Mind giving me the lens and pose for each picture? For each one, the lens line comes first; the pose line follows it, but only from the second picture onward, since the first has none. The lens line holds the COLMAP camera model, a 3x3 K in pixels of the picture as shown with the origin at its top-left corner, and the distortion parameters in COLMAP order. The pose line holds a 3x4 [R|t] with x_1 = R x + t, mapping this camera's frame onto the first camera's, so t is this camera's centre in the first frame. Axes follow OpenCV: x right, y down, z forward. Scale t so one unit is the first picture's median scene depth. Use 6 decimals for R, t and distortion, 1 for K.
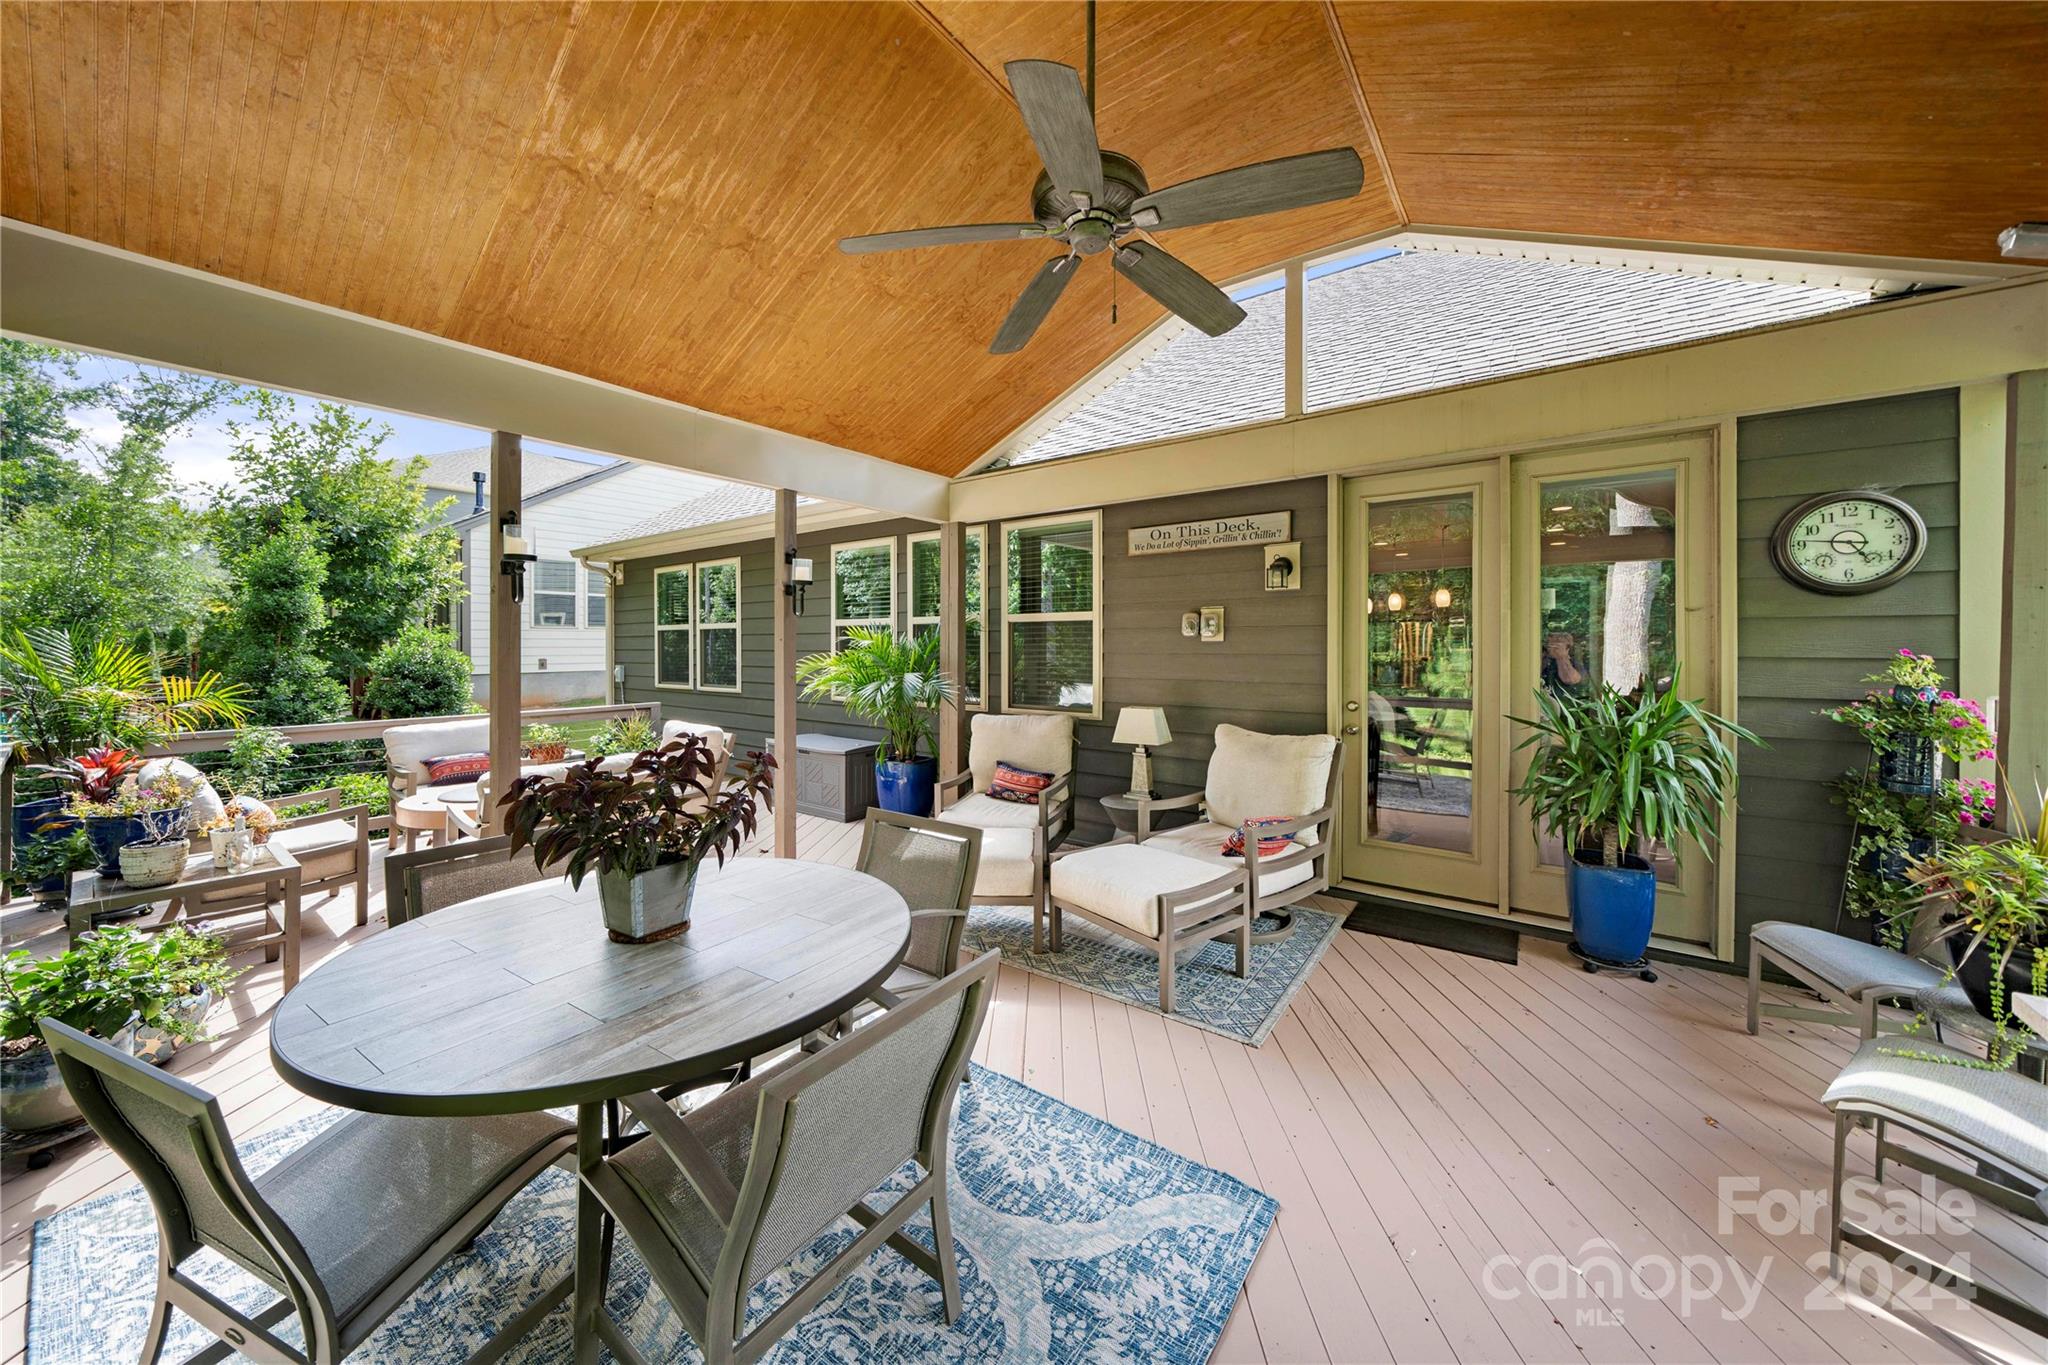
lens RADIAL K [[706.6, 0, 1031.6], [0, 706.6, 647.5], [0, 0, 1]] dist [0.000225, 0.000041]
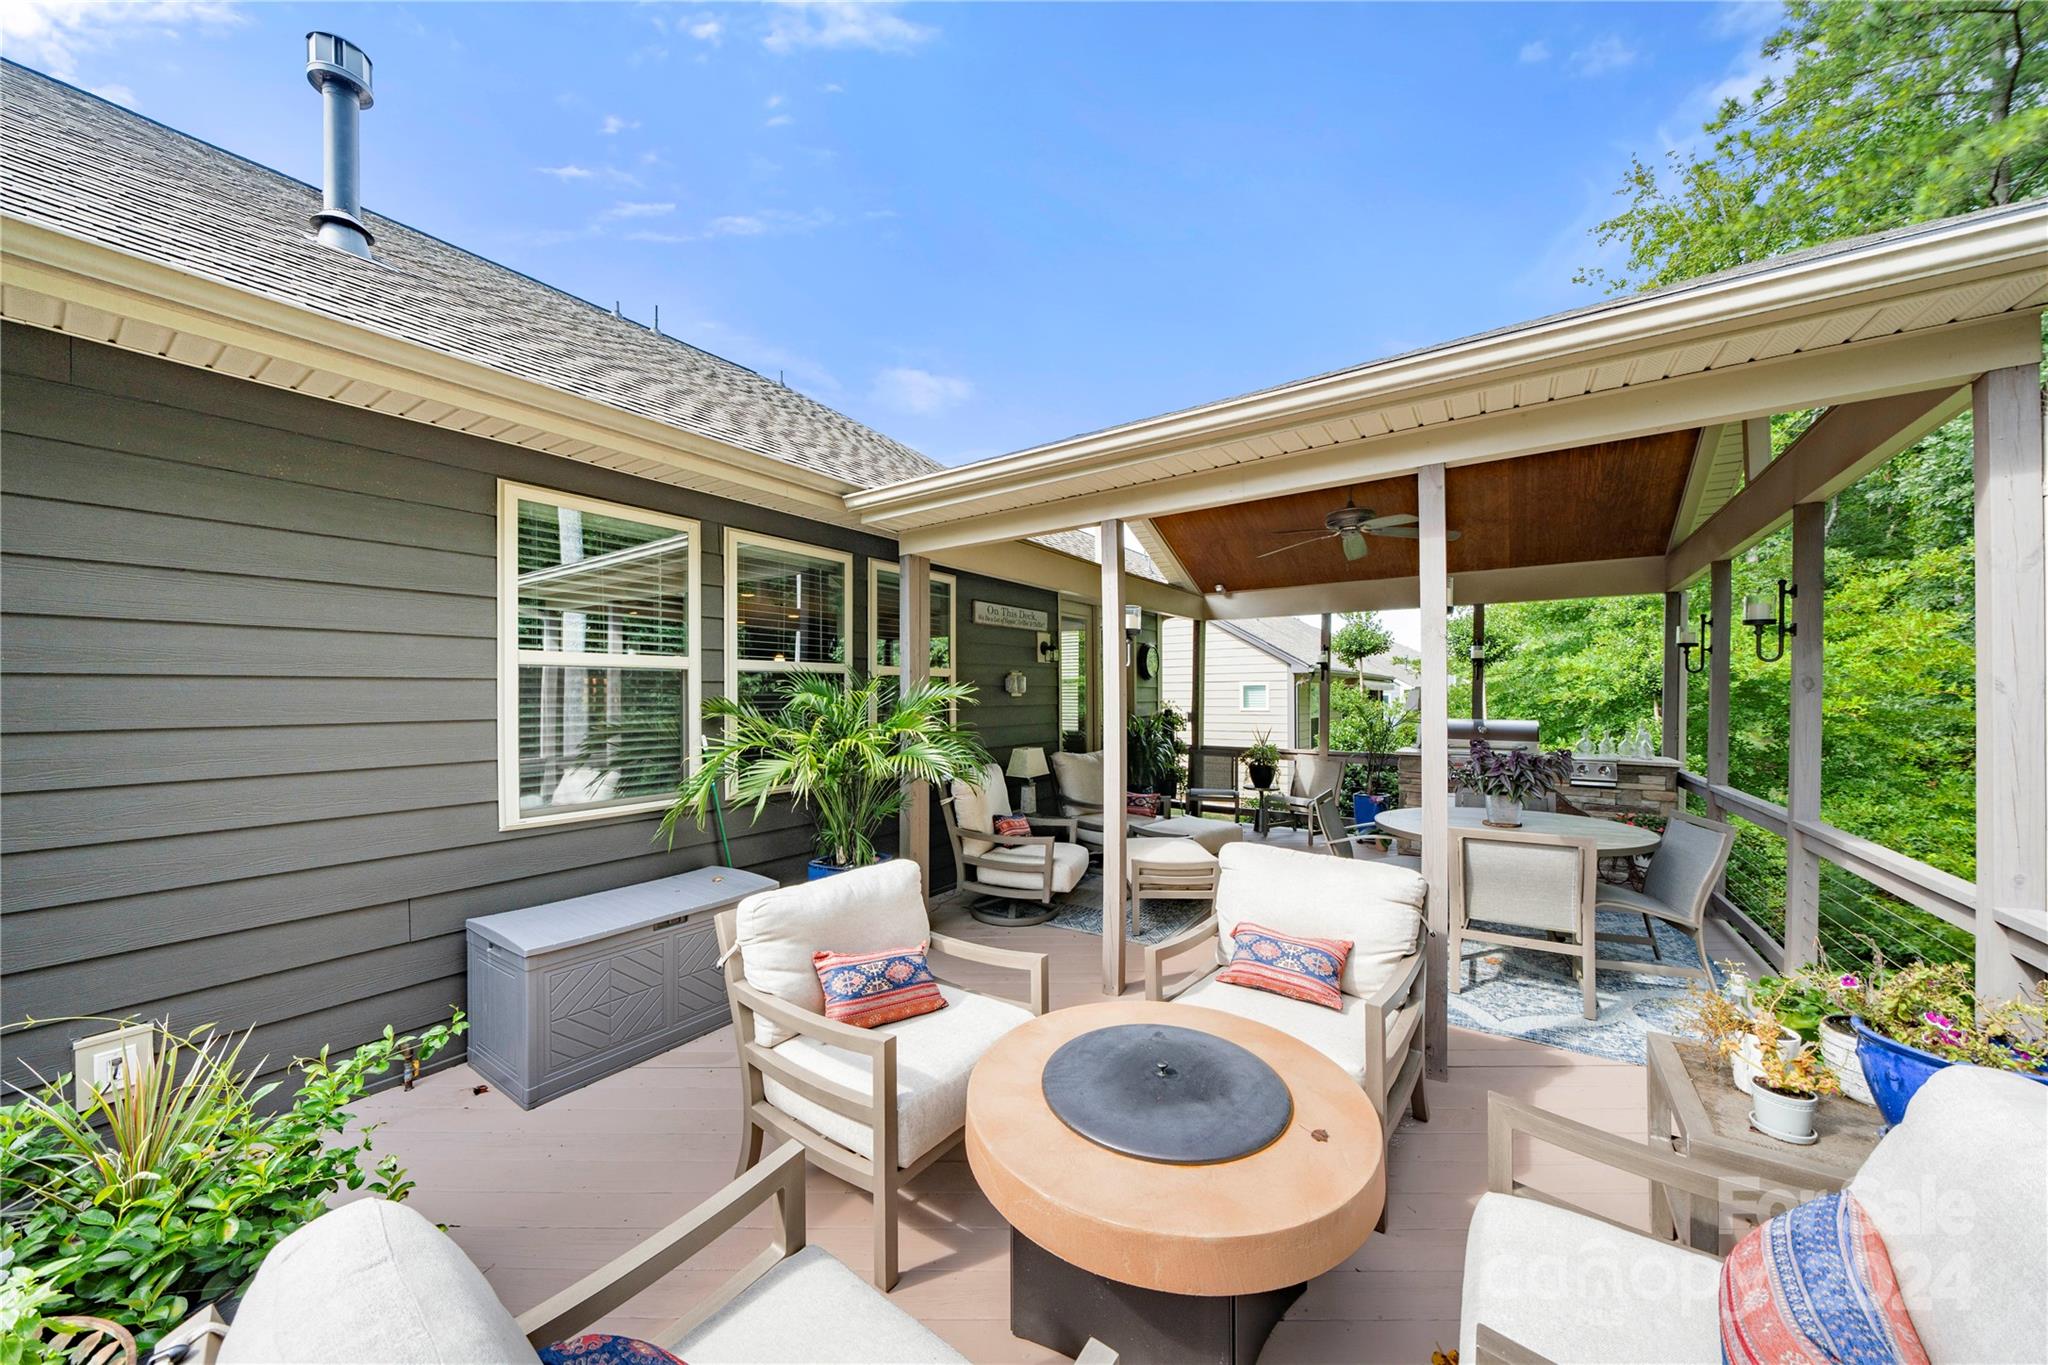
lens RADIAL K [[706.6, 0, 1015.1], [0, 706.6, 689.5], [0, 0, 1]] dist [0.000225, 0.000041]
pose [[-0.009362, 0.006296, 0.999936, -0.980982], [0.001806, 0.999979, -0.006280, -0.012965], [-0.999955, 0.001747, -0.009374, 0.914726]]
